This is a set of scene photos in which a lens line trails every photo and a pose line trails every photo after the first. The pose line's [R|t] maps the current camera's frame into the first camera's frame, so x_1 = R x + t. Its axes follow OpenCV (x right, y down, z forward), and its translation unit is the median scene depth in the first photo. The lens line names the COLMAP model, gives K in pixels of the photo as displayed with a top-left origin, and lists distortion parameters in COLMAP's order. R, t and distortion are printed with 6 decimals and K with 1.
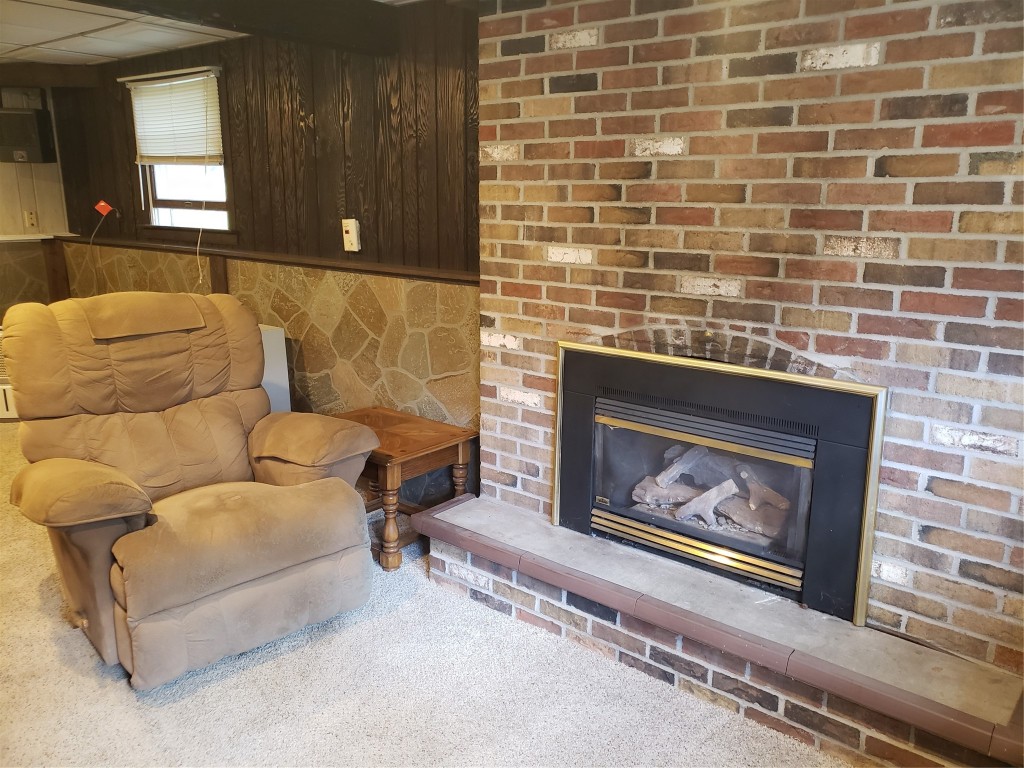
lens RADIAL K [[809.7, 0, 511.2], [0, 809.7, 366.5], [0, 0, 1]] dist [0.124244, -0.265630]
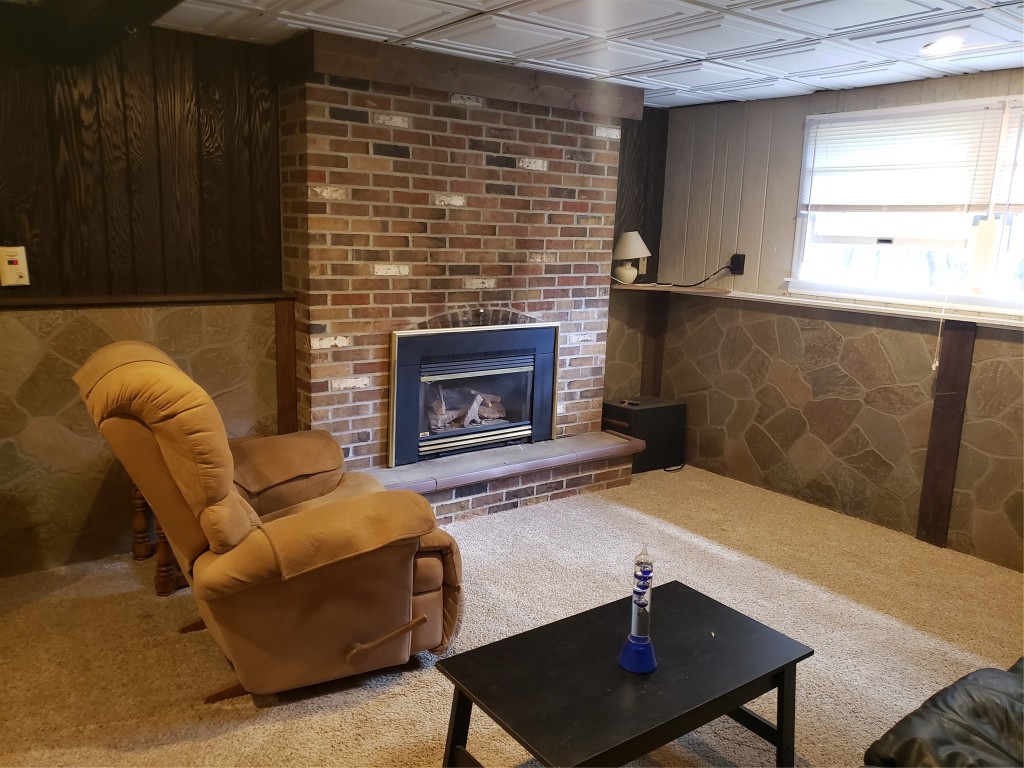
lens RADIAL K [[809.7, 0, 511.2], [0, 809.7, 366.5], [0, 0, 1]] dist [0.124244, -0.265630]
pose [[0.222369, -0.168288, 0.960329, -1.346160], [0.166502, 0.977075, 0.132669, -0.134800], [-0.960640, 0.130395, 0.245291, 0.509279]]
